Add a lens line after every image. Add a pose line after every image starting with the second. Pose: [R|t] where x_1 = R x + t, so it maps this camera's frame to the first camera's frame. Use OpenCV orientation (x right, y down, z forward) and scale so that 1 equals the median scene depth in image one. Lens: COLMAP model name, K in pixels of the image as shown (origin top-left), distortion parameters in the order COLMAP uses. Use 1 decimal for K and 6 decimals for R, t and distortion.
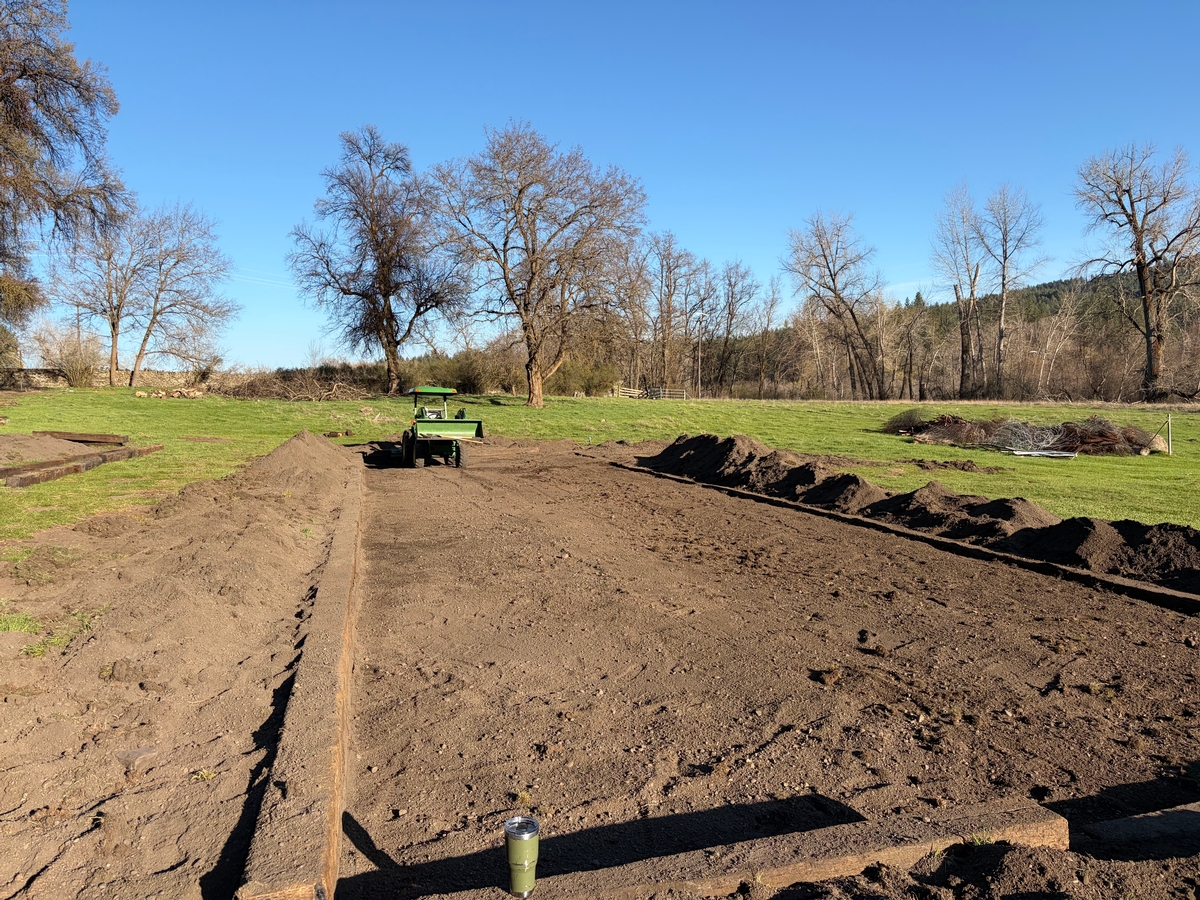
lens RADIAL K [[897.2, 0, 593.8], [0, 897.2, 426.0], [0, 0, 1]] dist [0.035064, -0.034814]
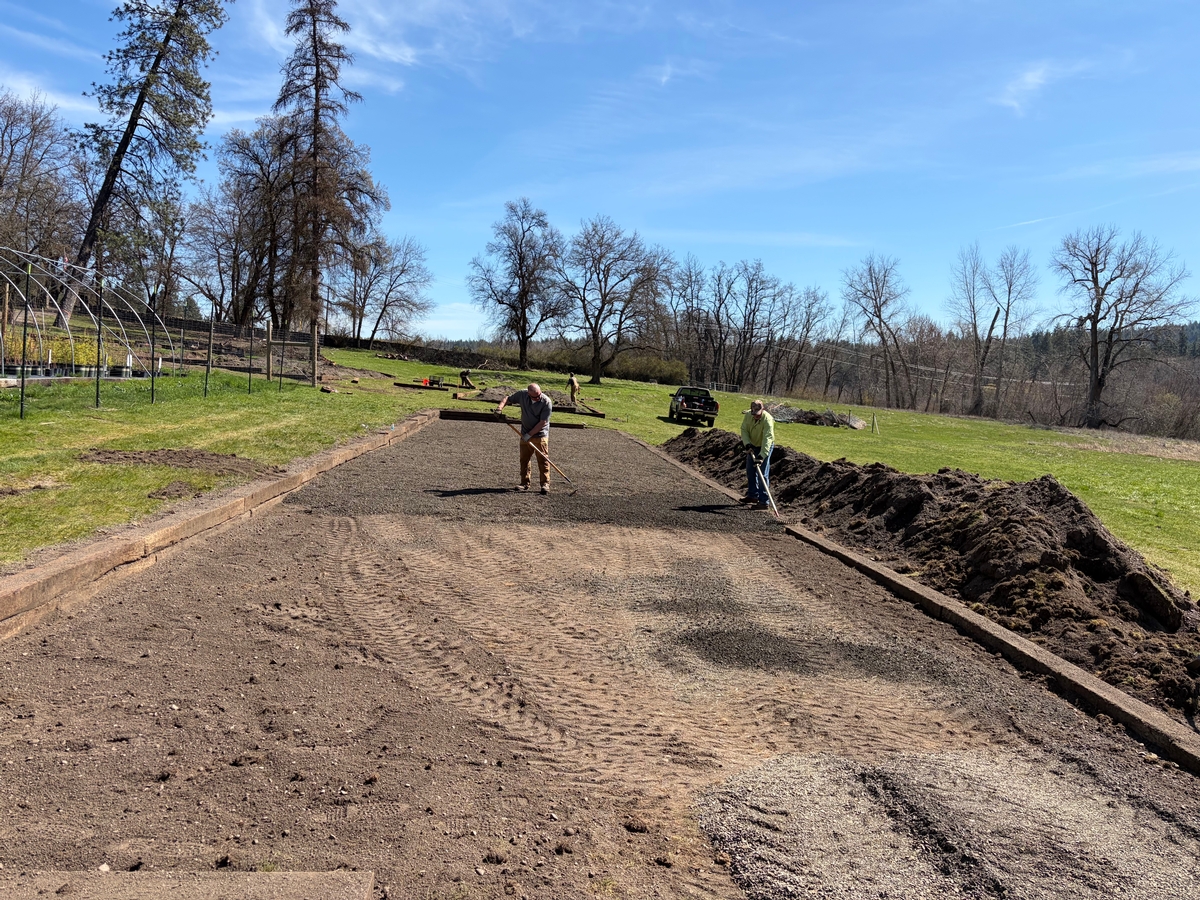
lens RADIAL K [[897.2, 0, 598.1], [0, 897.2, 458.7], [0, 0, 1]] dist [0.035064, -0.034814]
pose [[0.981242, 0.106520, -0.160677, 0.179598], [-0.098372, 0.993466, 0.057859, 0.017365], [0.165790, -0.040968, 0.985310, -0.549043]]
